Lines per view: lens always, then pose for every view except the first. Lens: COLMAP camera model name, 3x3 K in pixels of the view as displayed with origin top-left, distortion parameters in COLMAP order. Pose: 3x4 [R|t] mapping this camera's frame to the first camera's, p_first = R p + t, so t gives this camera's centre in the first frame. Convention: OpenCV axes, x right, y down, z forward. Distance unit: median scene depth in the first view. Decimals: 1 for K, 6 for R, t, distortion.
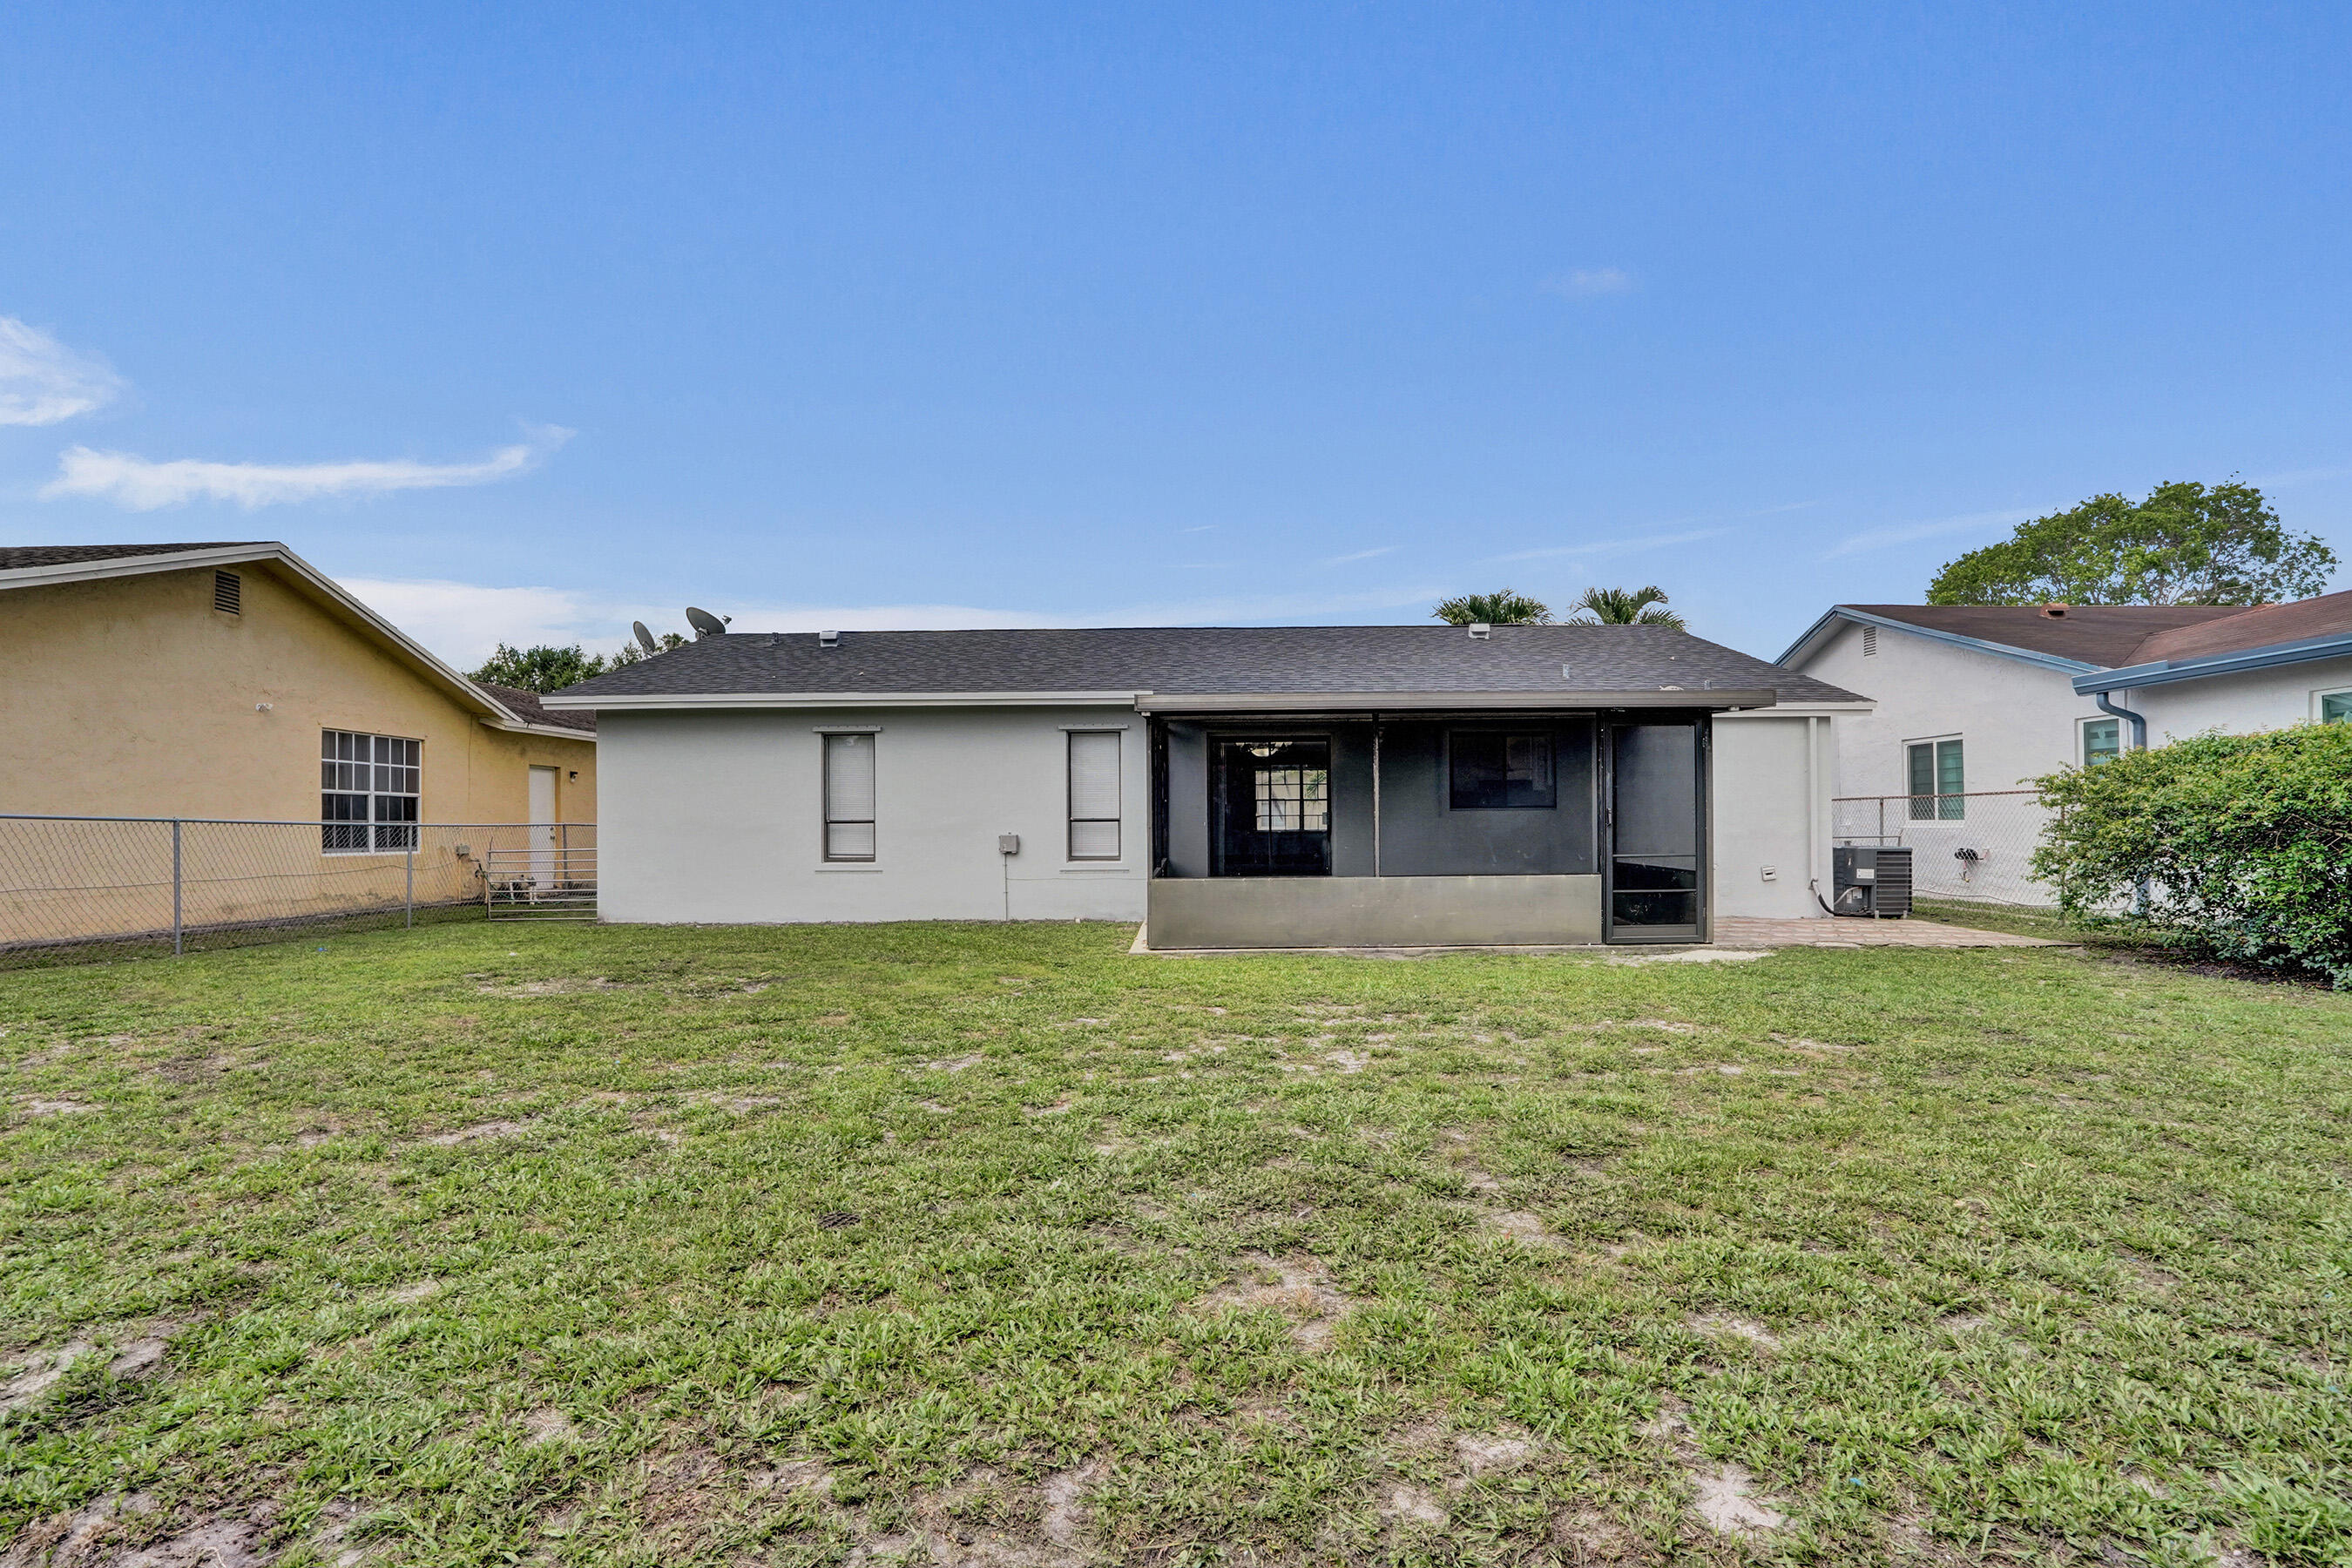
lens RADIAL K [[1097.1, 0, 1194.8], [0, 1097.1, 822.0], [0, 0, 1]] dist [-0.057949, 0.020022]
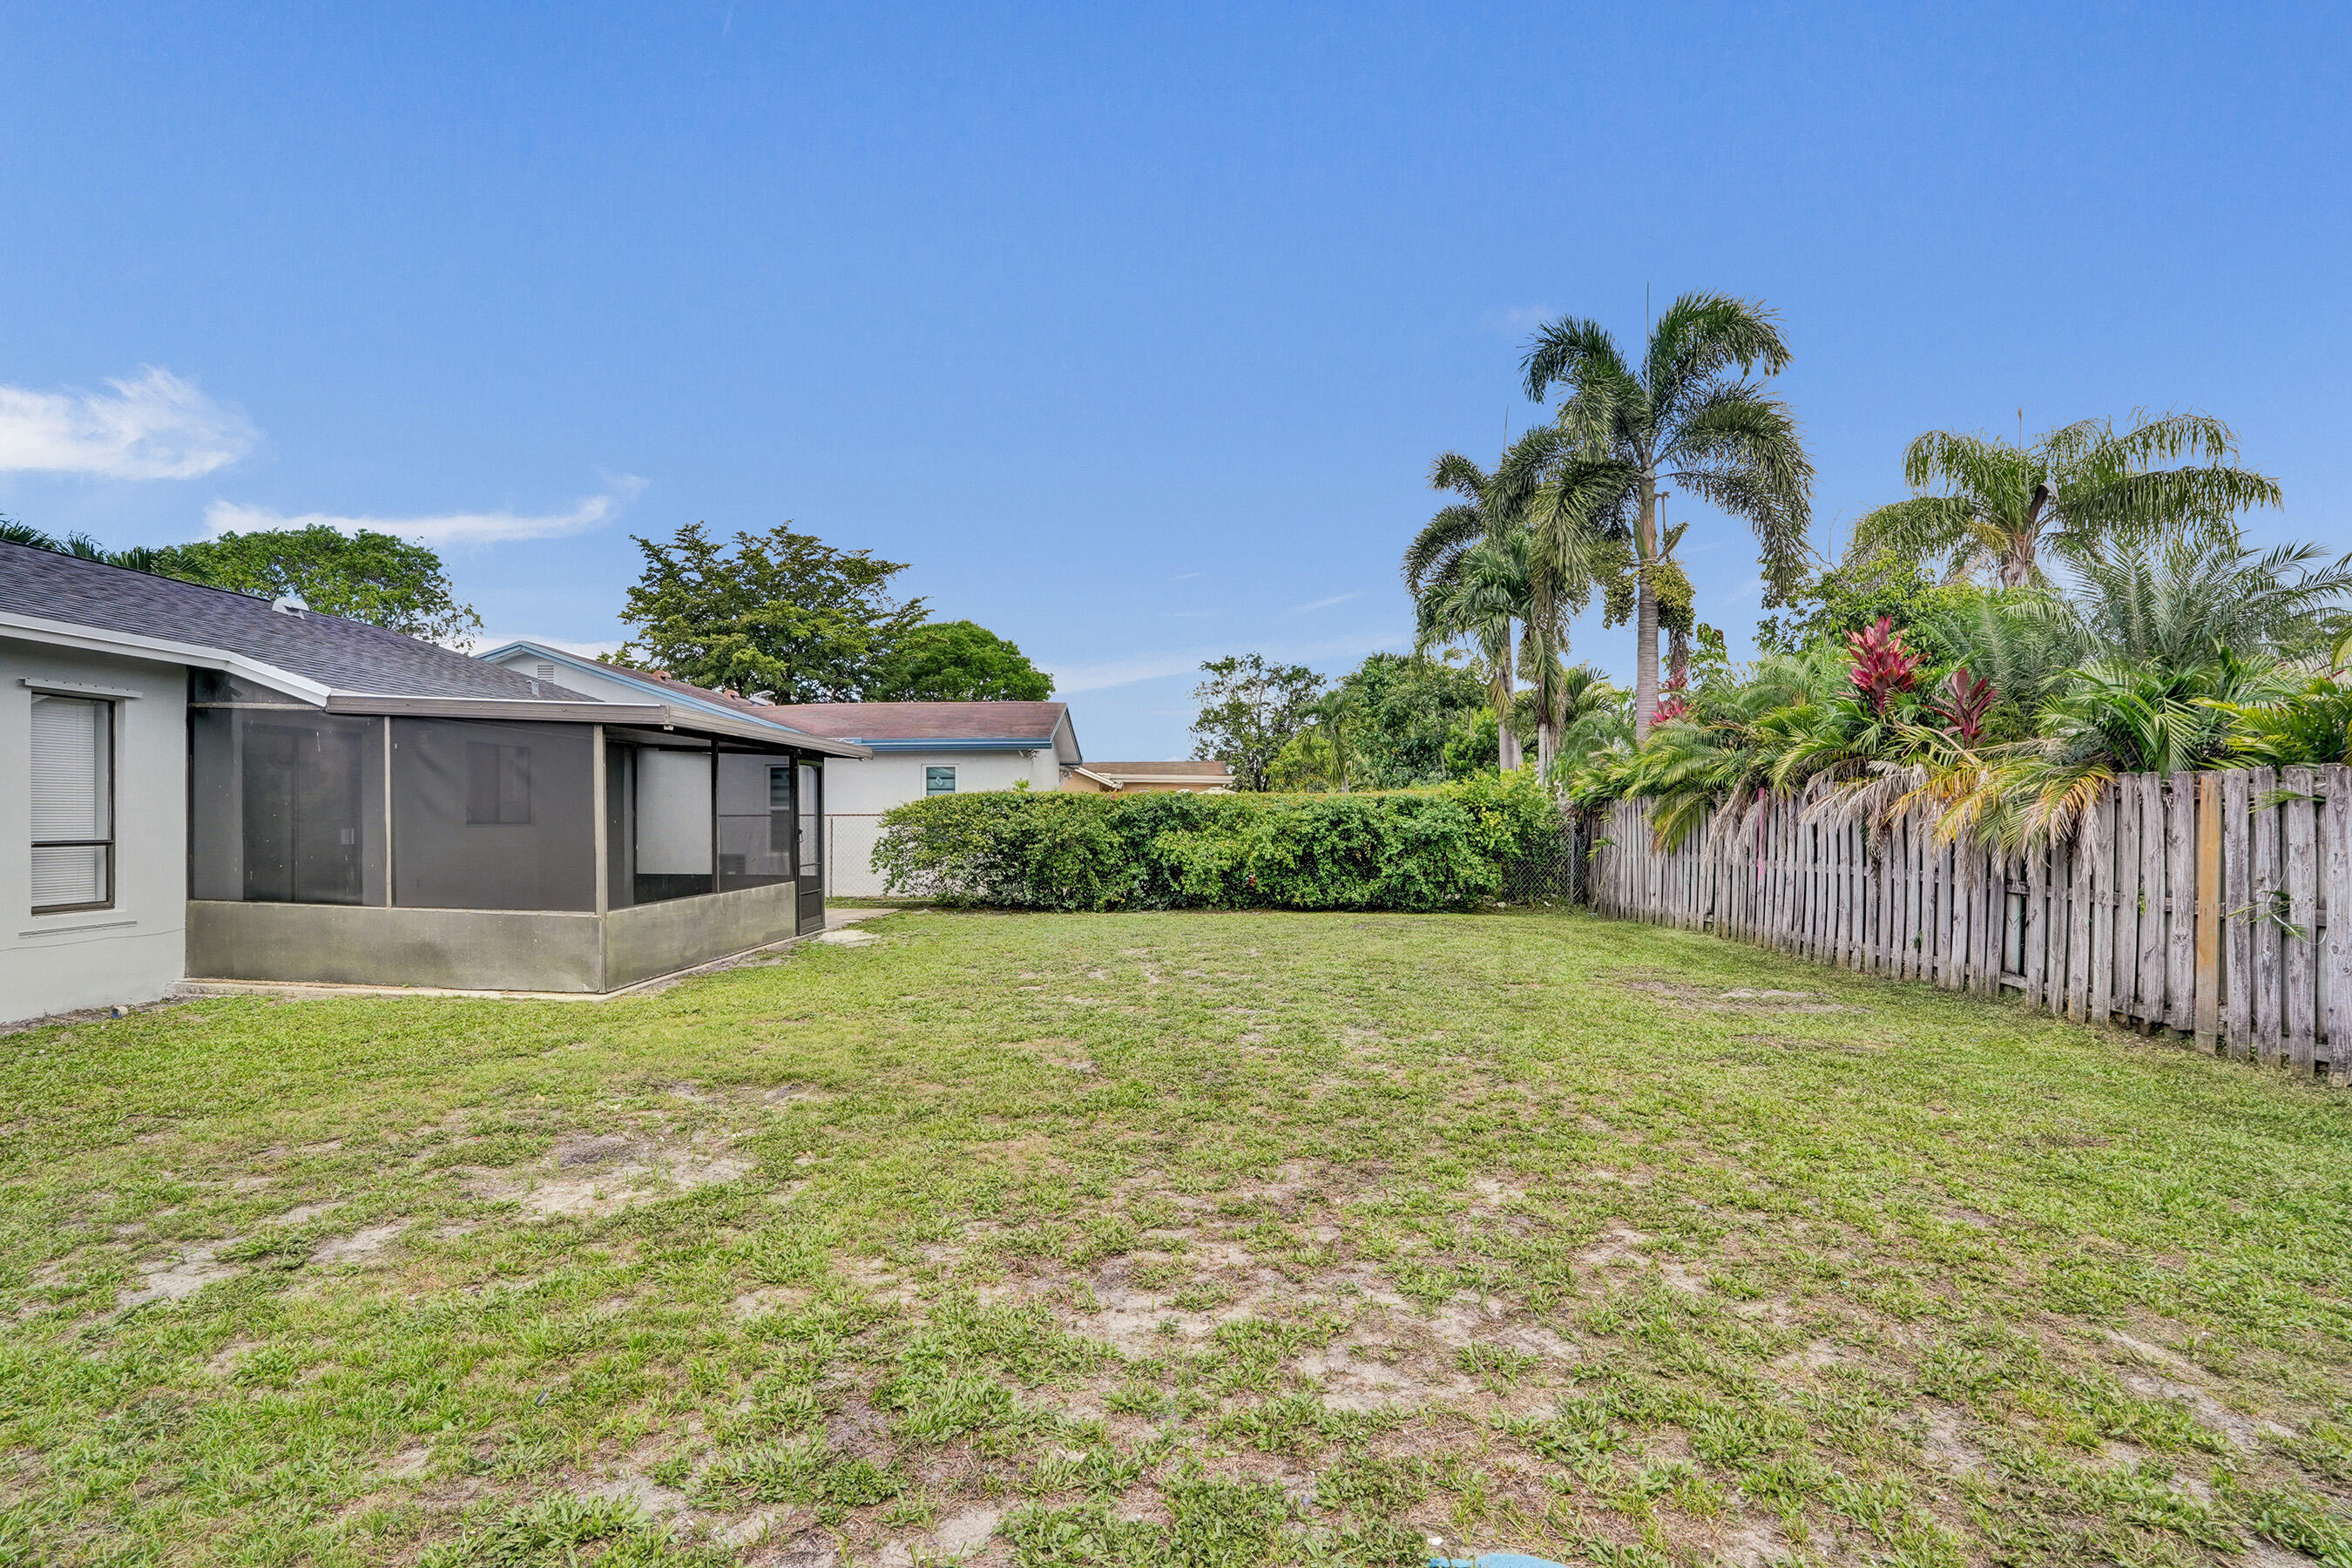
lens RADIAL K [[1097.1, 0, 1185.6], [0, 1097.1, 826.7], [0, 0, 1]] dist [-0.057949, 0.020022]
pose [[0.037580, 0.001116, 0.999293, -0.641482], [0.003152, 0.999994, -0.001235, -0.008412], [-0.999289, 0.003197, 0.037576, 0.376190]]
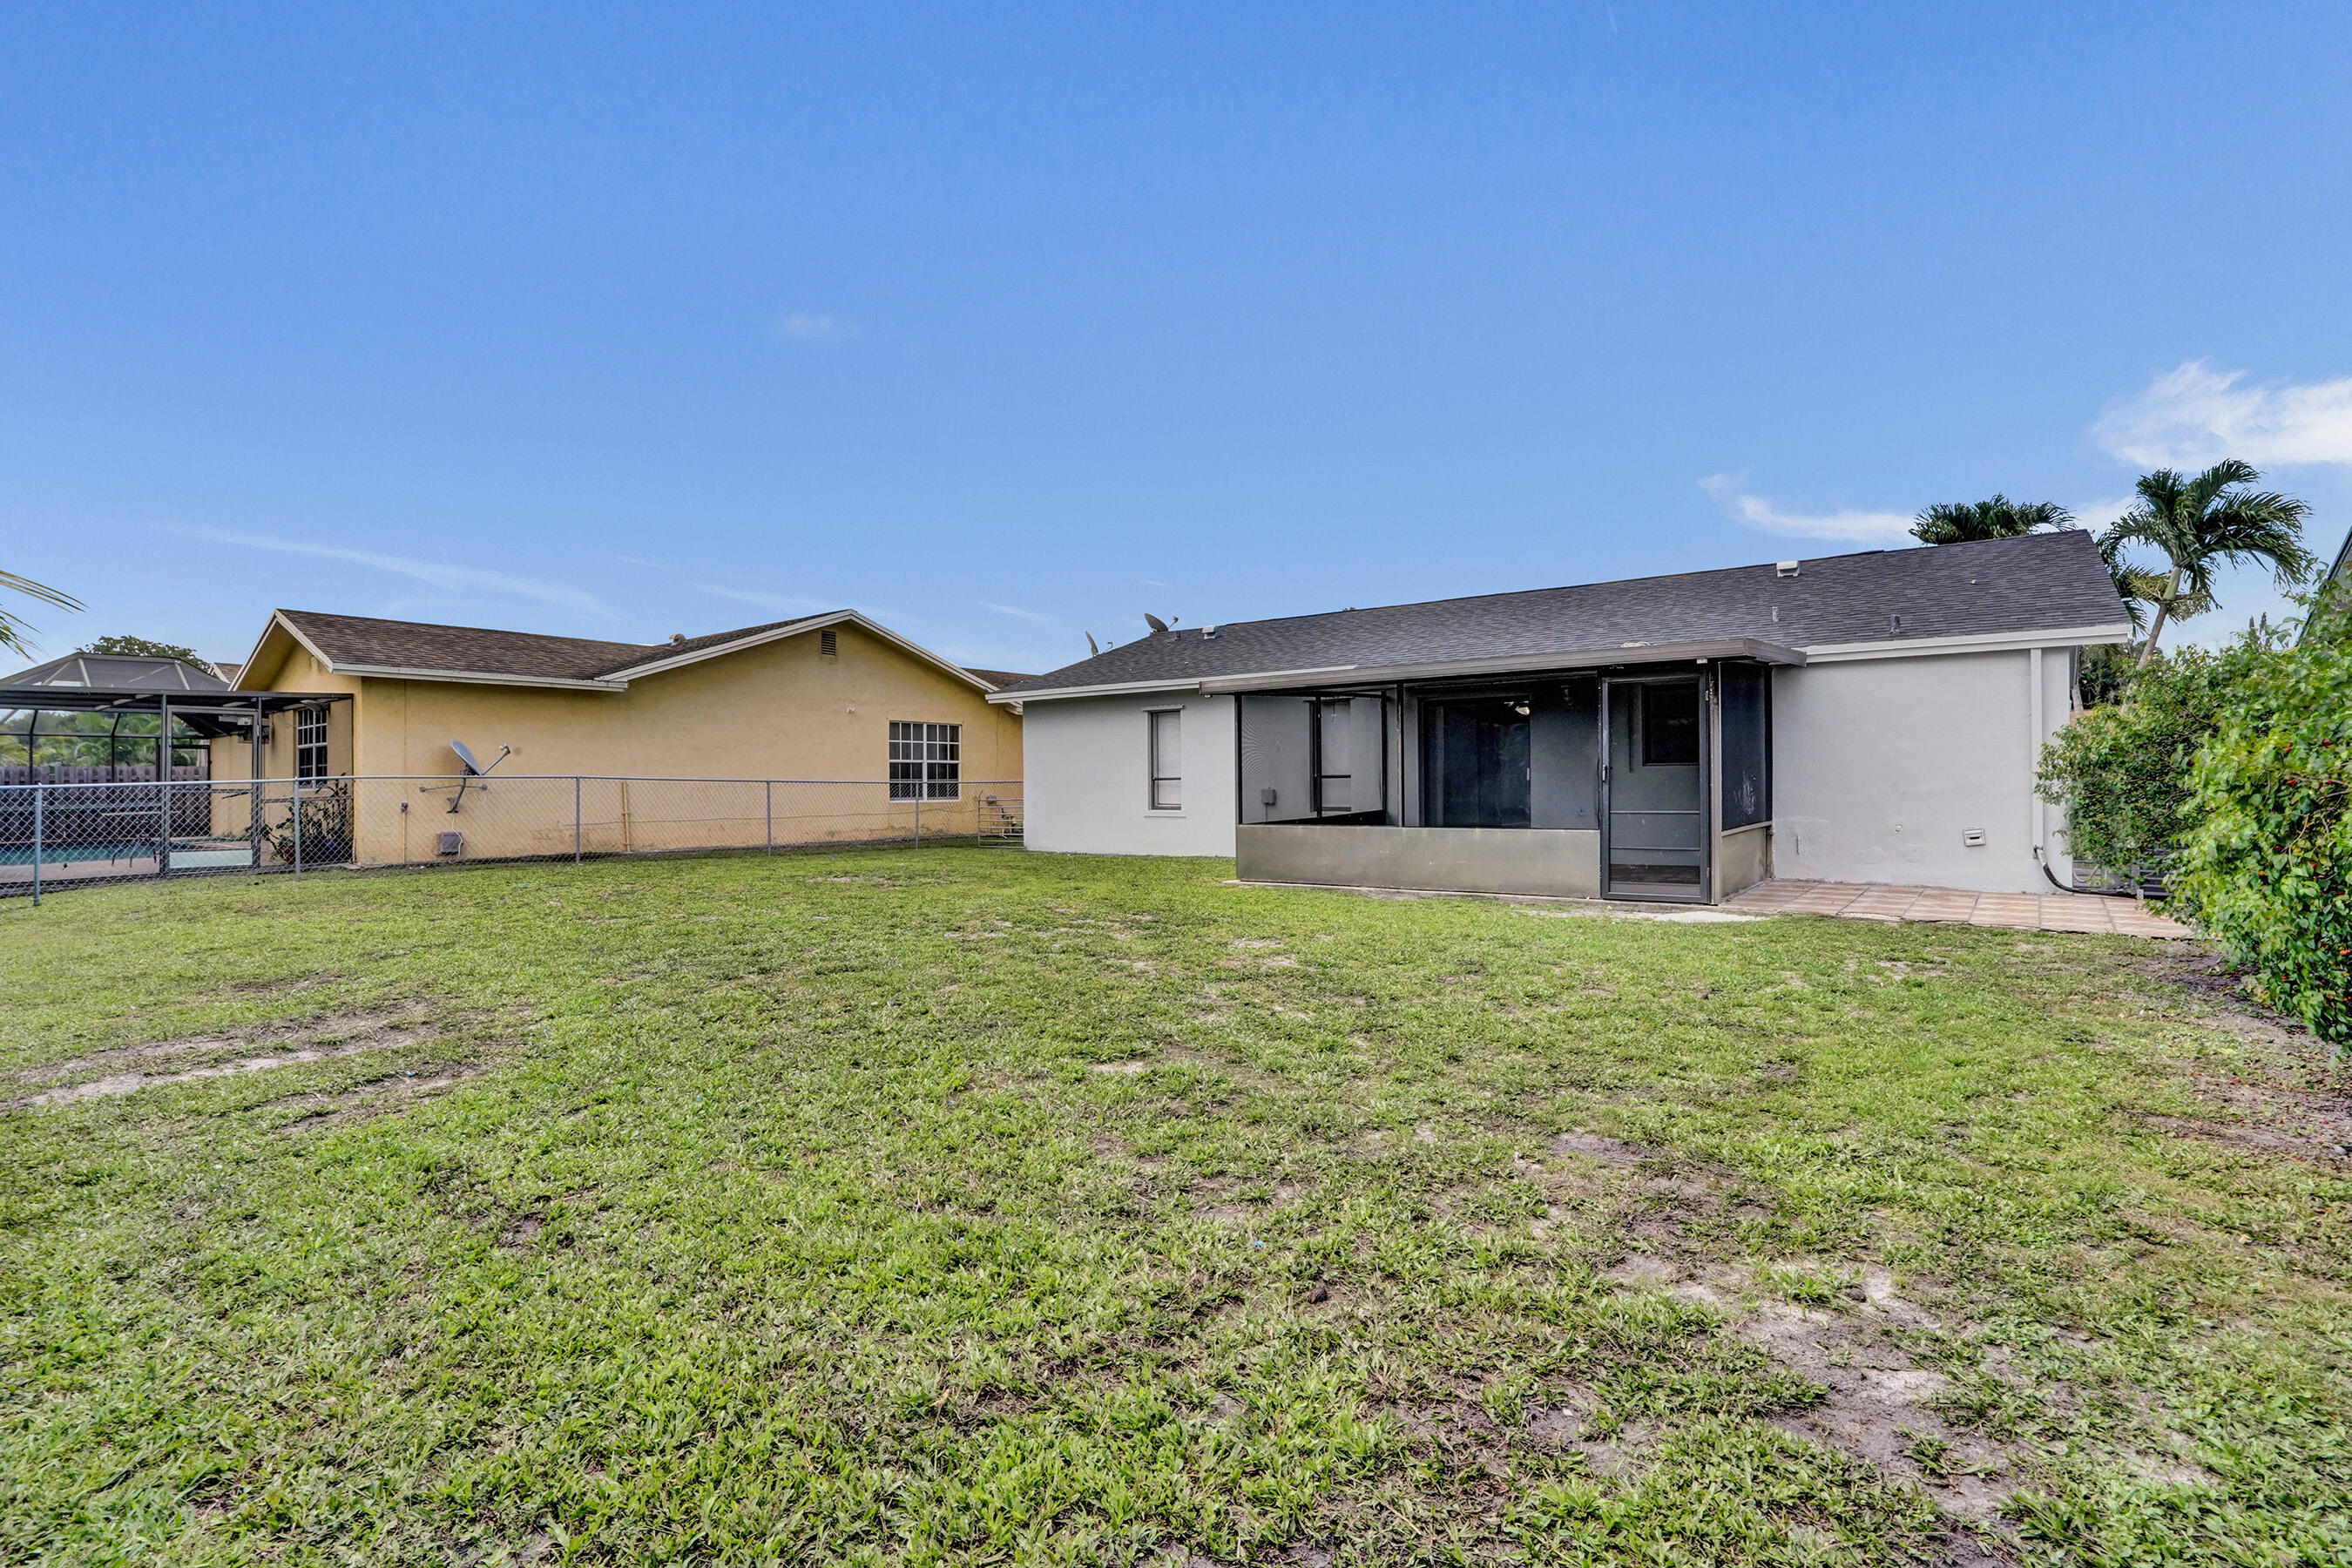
lens RADIAL K [[1097.1, 0, 1186.4], [0, 1097.1, 787.0], [0, 0, 1]] dist [-0.057949, 0.020022]
pose [[0.801866, 0.000893, -0.597504, 0.495431], [0.005218, 0.999950, 0.008497, -0.002151], [0.597482, -0.009931, 0.801821, -0.031737]]
